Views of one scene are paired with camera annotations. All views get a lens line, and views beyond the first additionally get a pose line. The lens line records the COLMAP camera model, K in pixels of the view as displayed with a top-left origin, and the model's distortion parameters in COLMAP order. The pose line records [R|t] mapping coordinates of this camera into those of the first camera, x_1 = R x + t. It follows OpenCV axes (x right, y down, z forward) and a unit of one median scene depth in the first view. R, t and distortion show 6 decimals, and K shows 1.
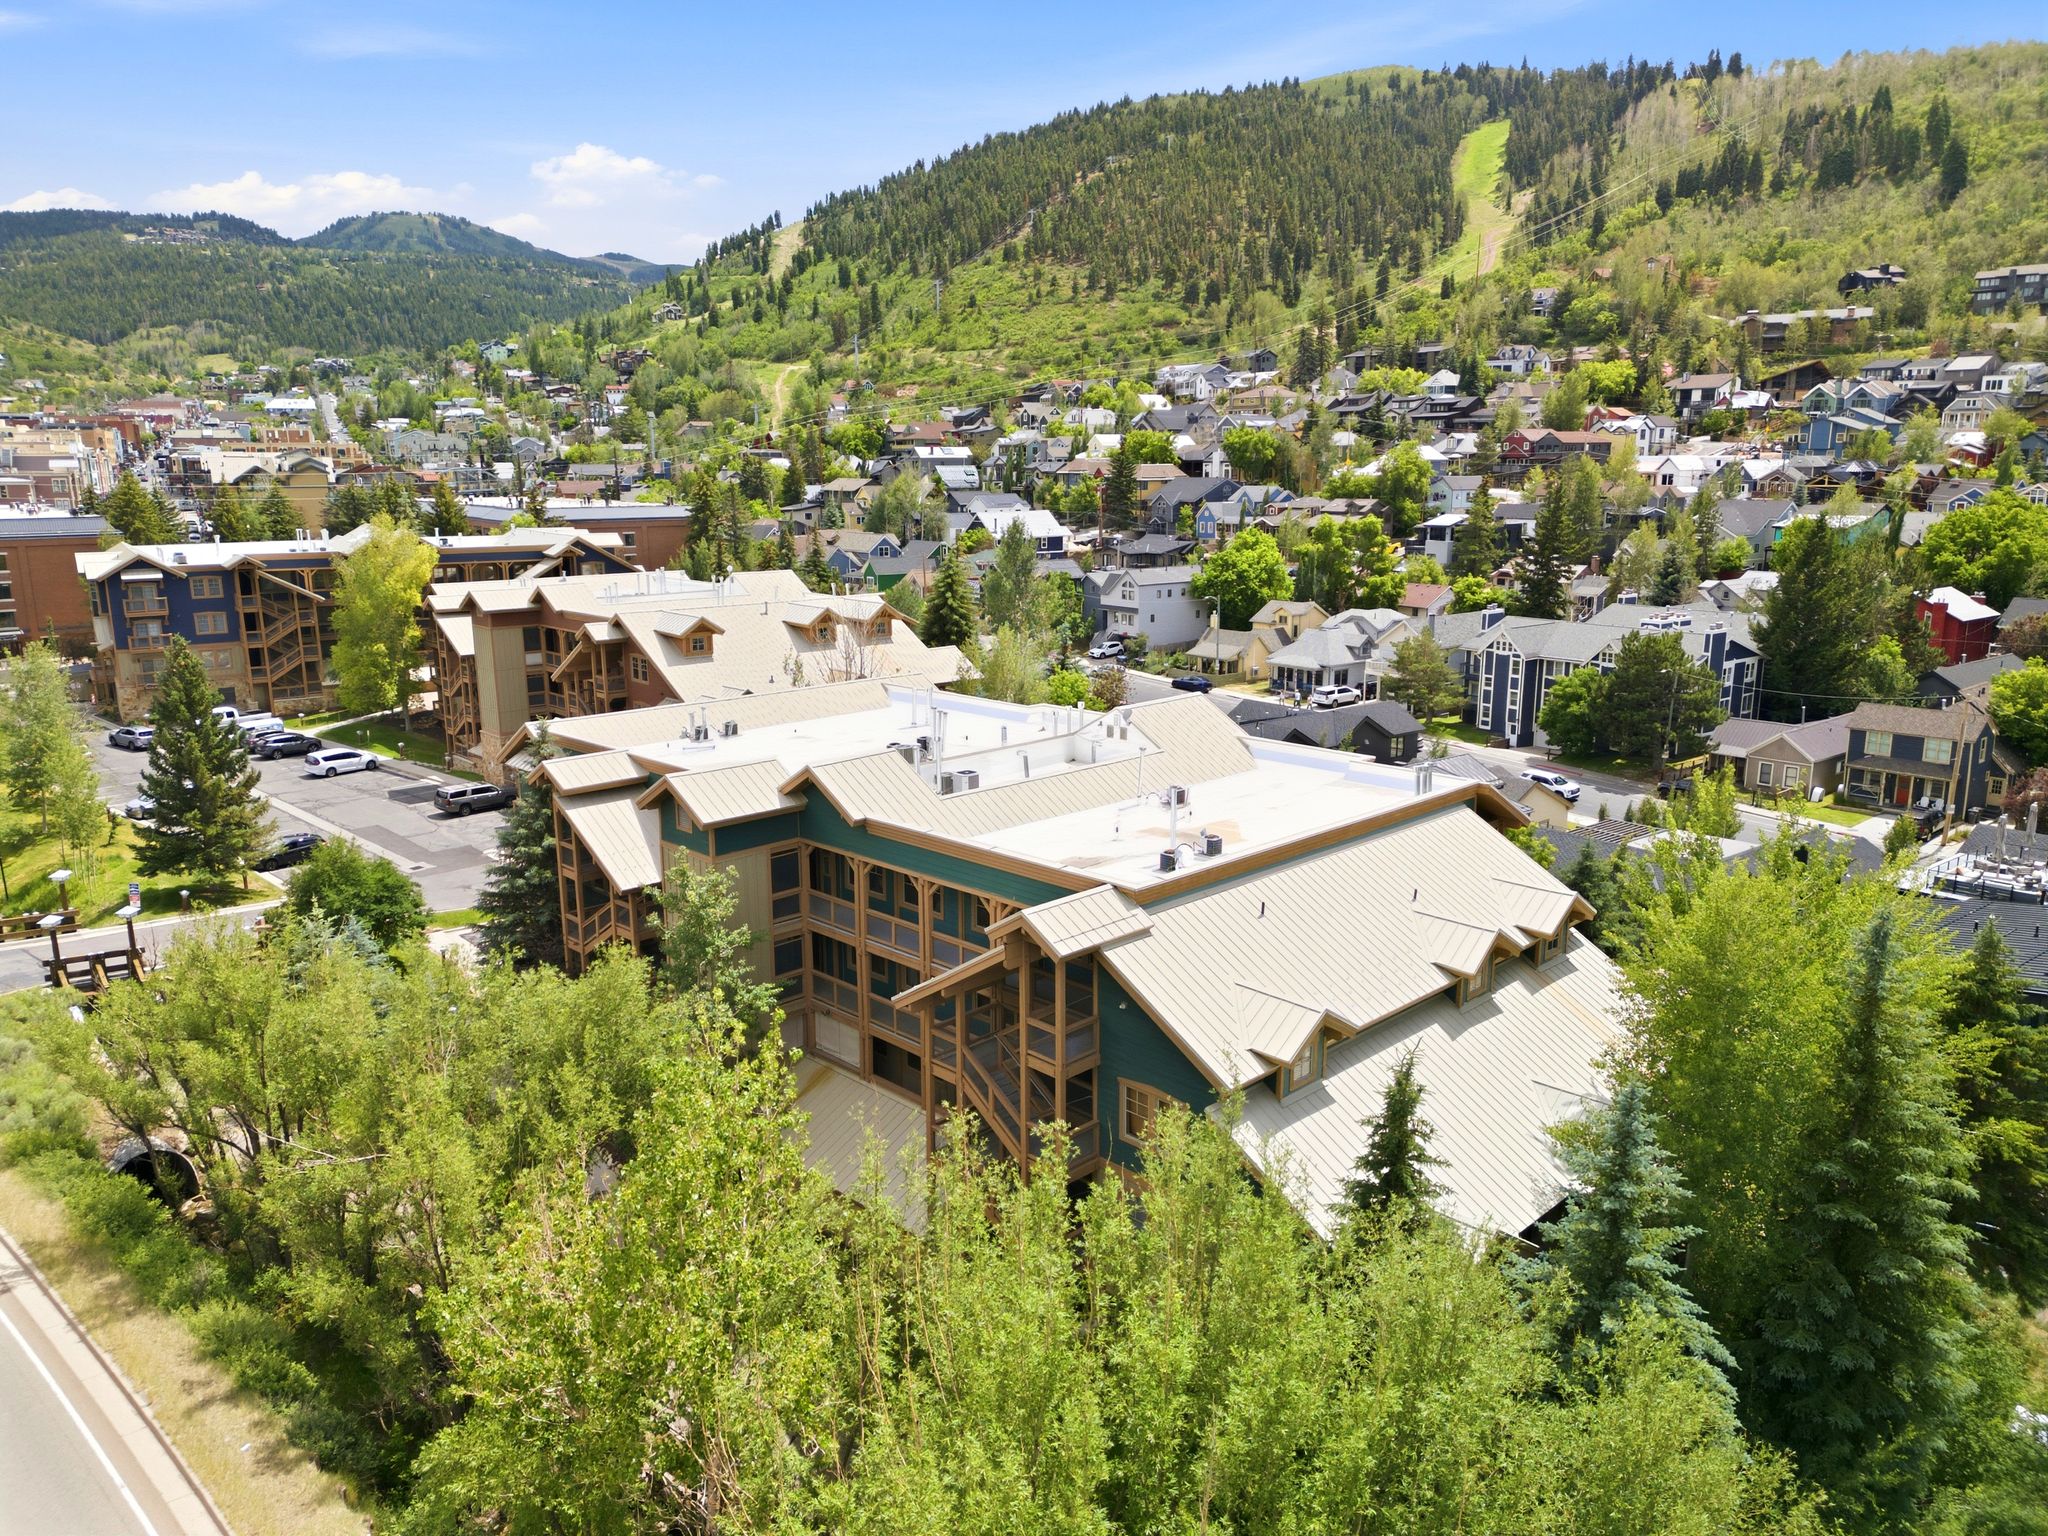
lens RADIAL K [[1429.6, 0, 1029.2], [0, 1429.6, 769.2], [0, 0, 1]] dist [0.086010, -0.089786]
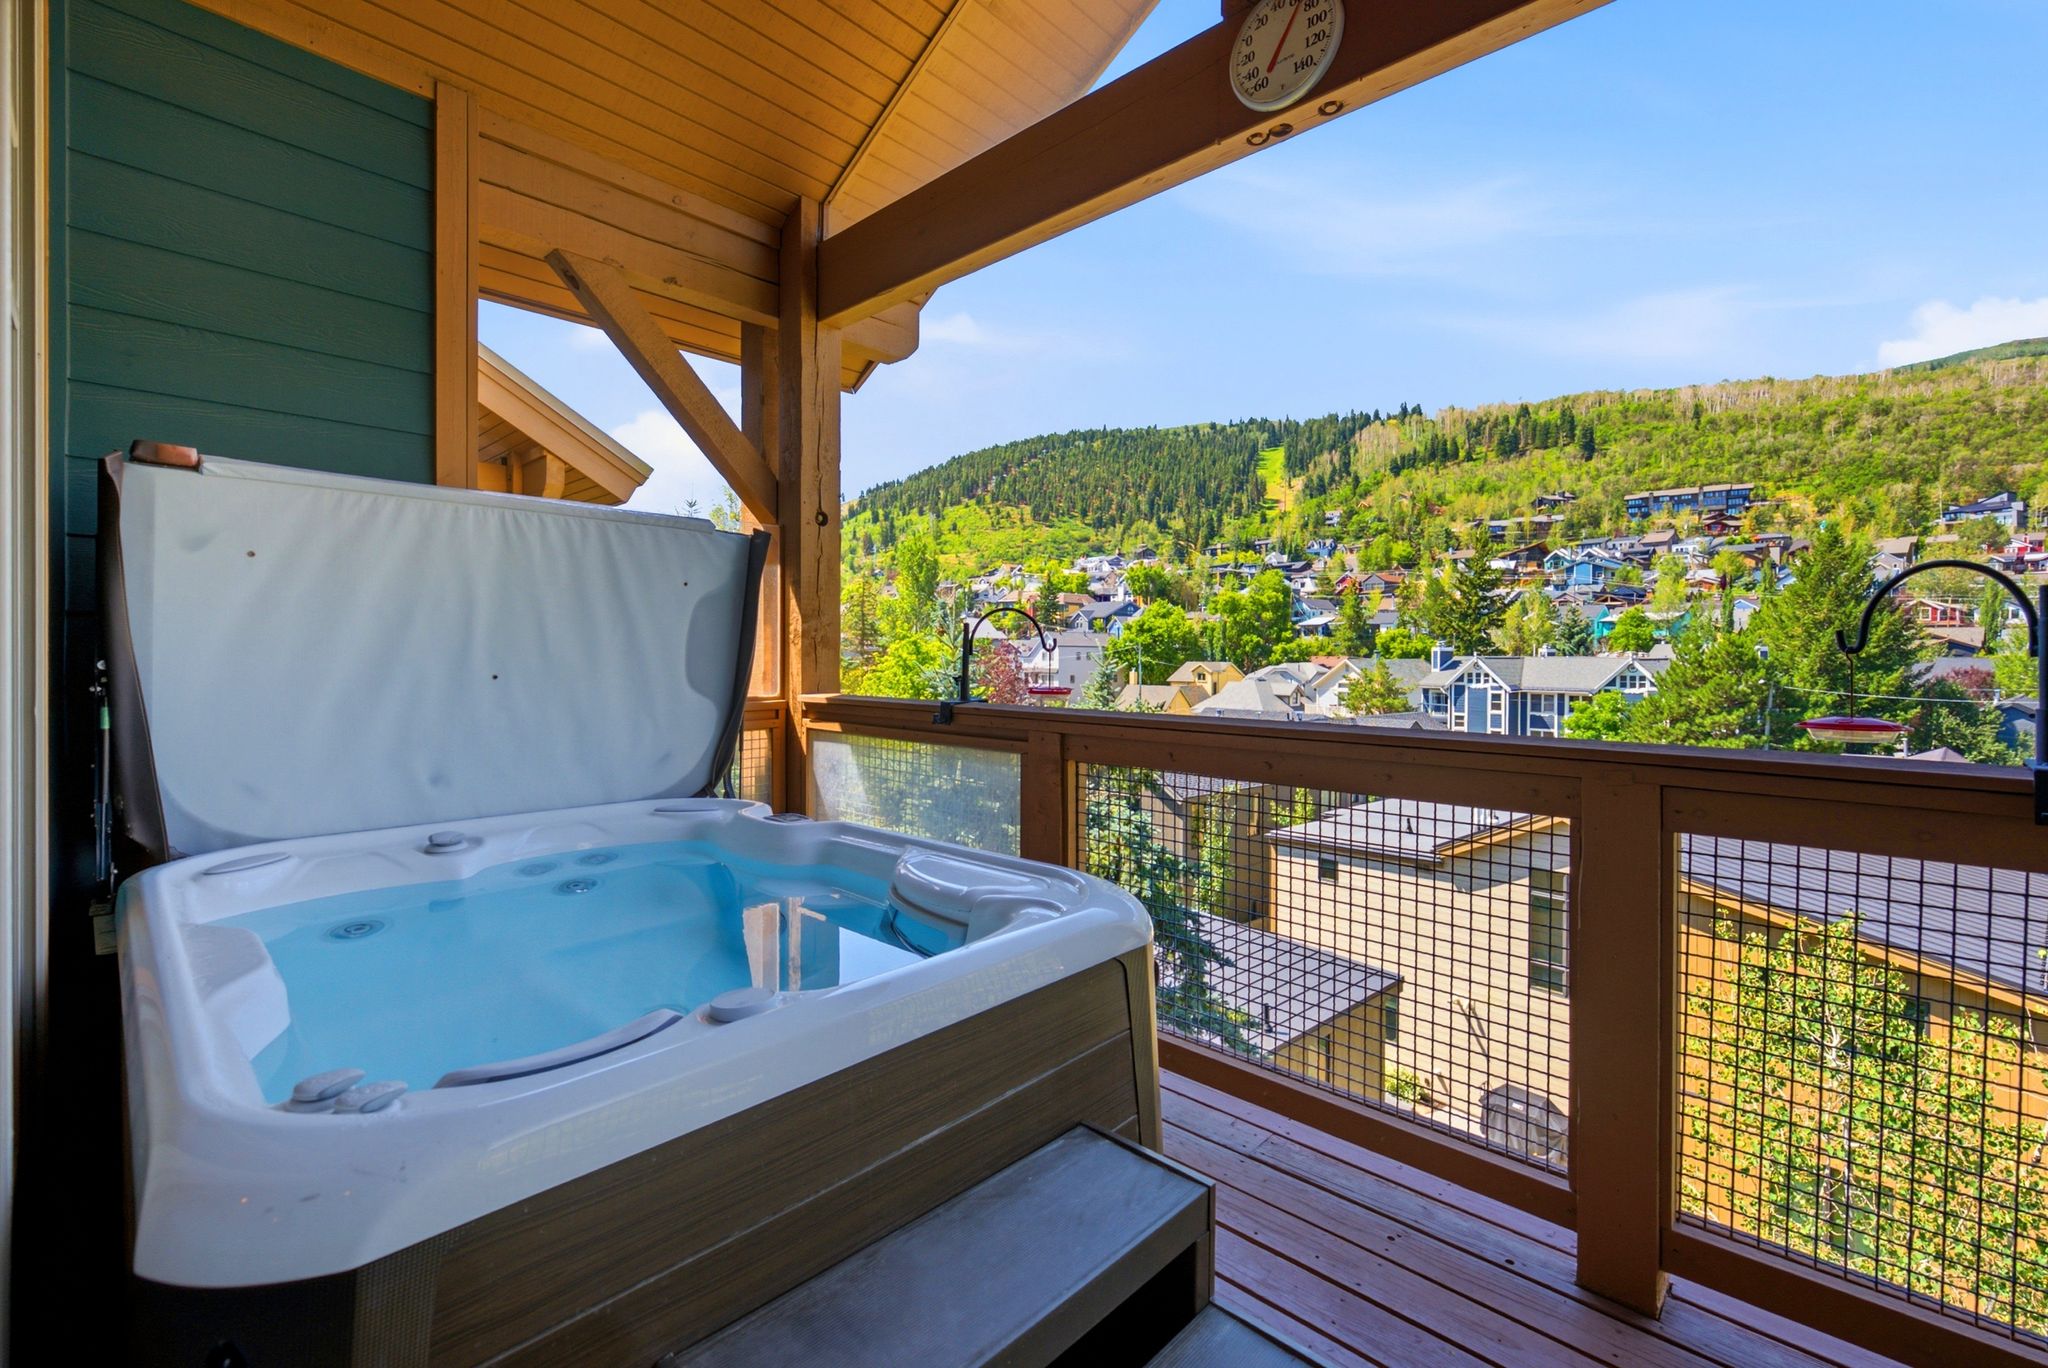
lens RADIAL K [[875.0, 0, 1022.0], [0, 875.0, 659.3], [0, 0, 1]] dist [-0.004555, 0.000901]
pose [[0.999671, 0.007303, 0.024576, 0.016676], [-0.002144, 0.979033, -0.203689, 0.003930], [-0.025548, 0.203569, 0.978727, 0.185329]]
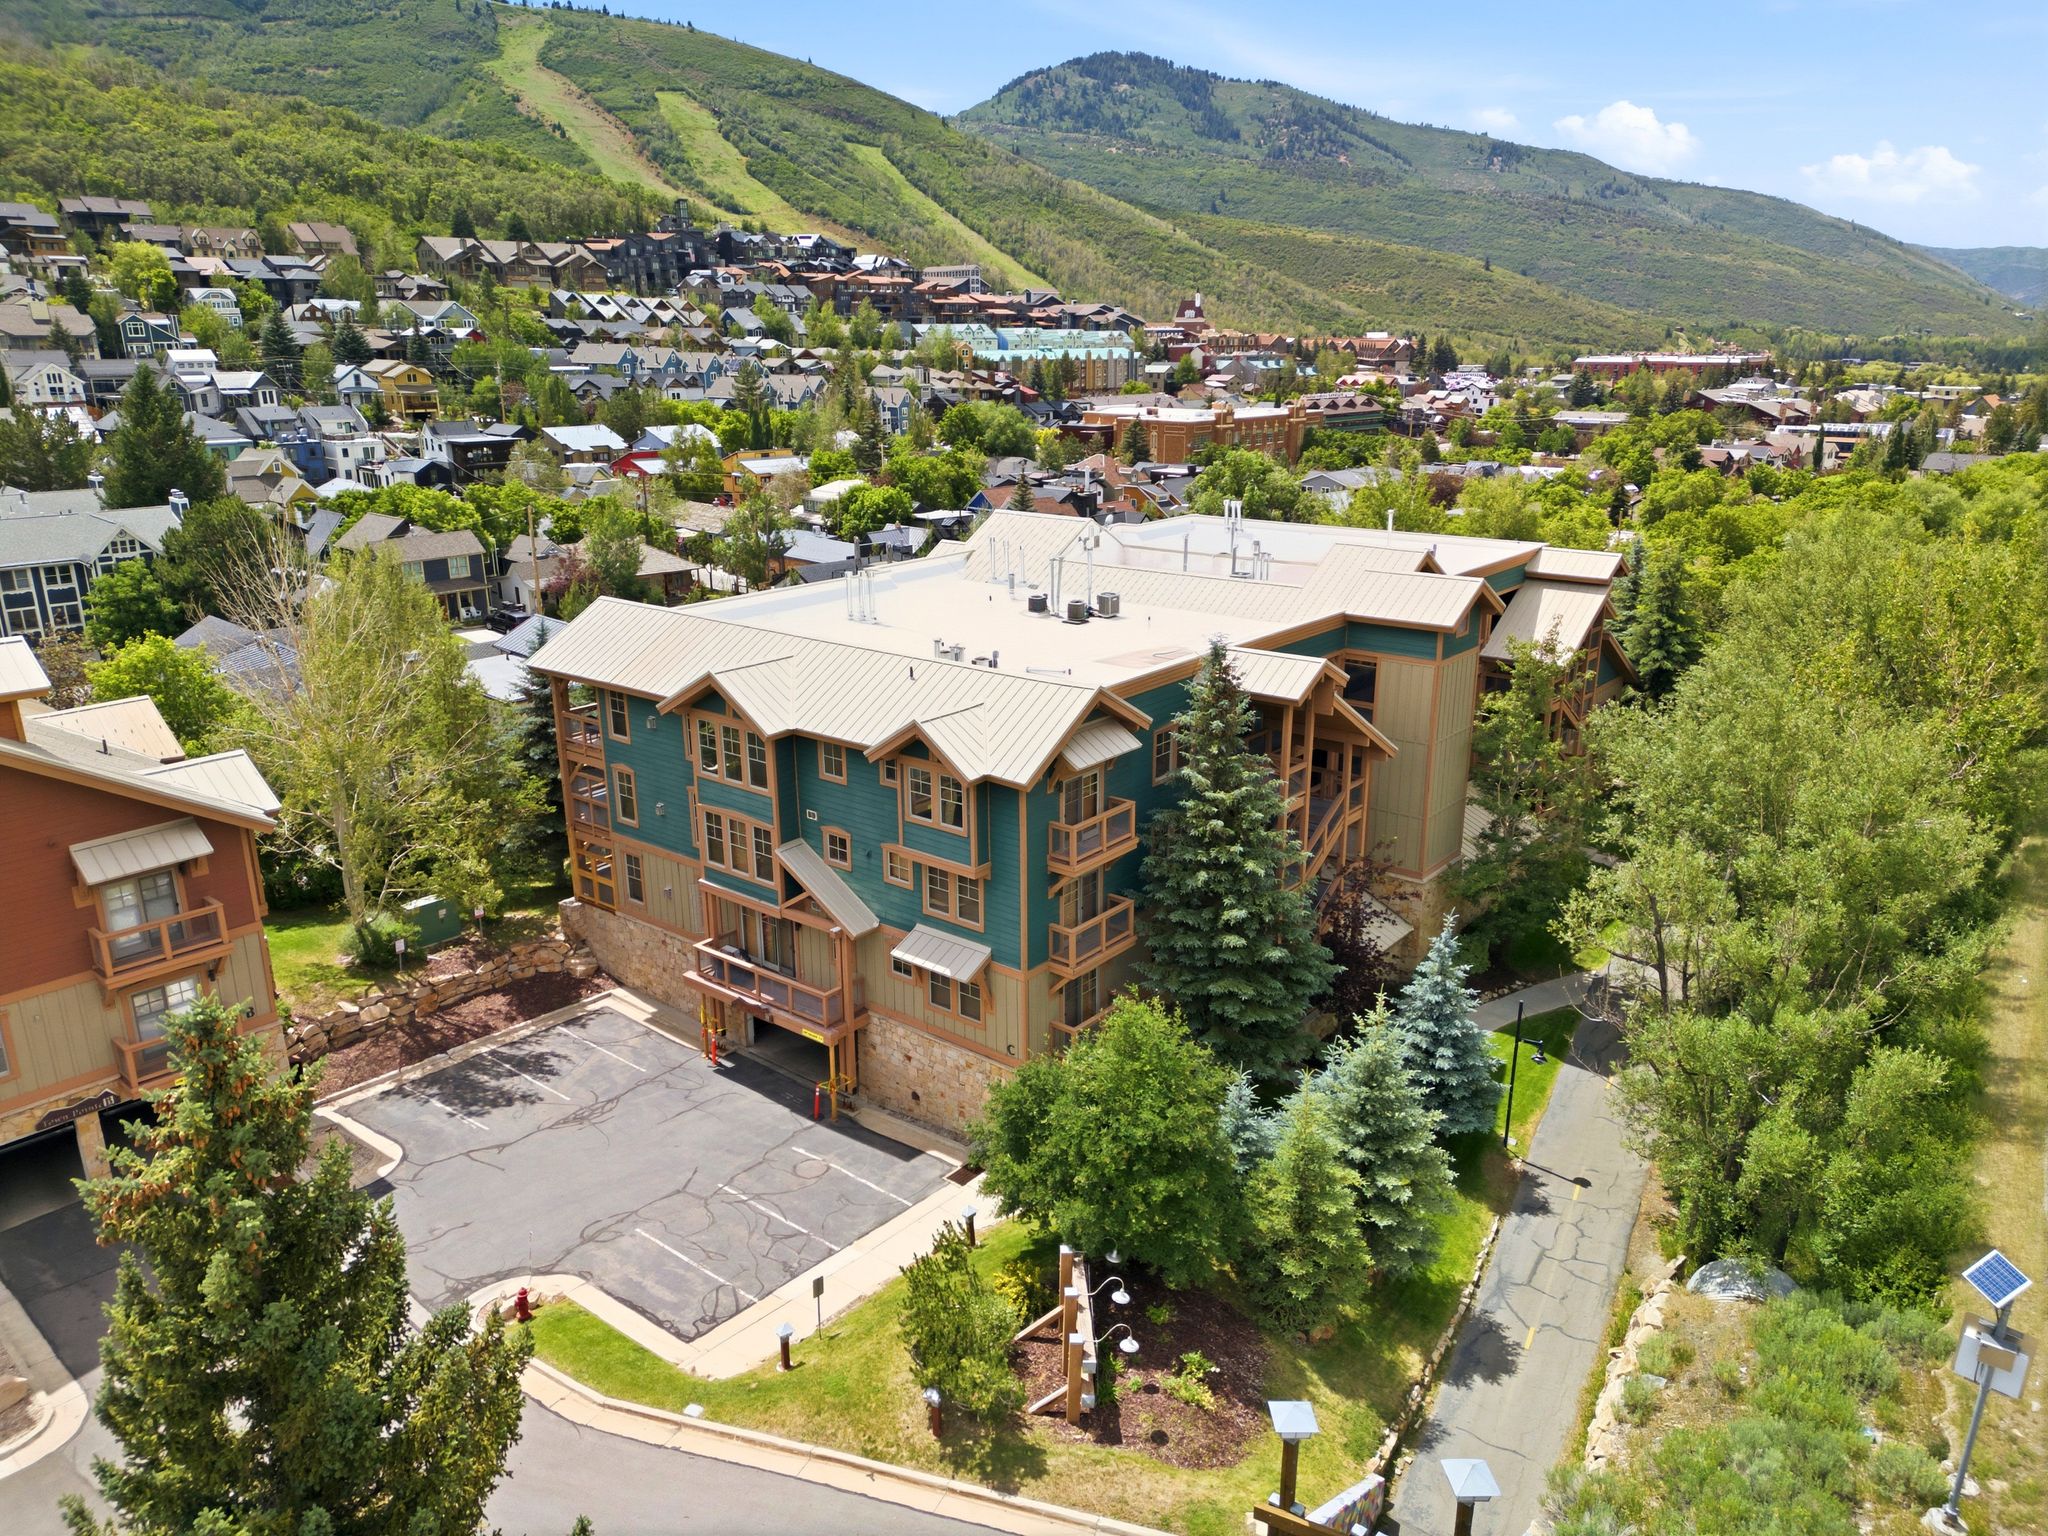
lens RADIAL K [[1429.6, 0, 1029.2], [0, 1429.6, 769.2], [0, 0, 1]] dist [0.086010, -0.089786]
pose [[-0.106909, -0.289333, 0.951240, -0.173567], [0.218765, 0.926432, 0.306375, -0.035807], [-0.969903, 0.240853, -0.035748, 0.194889]]
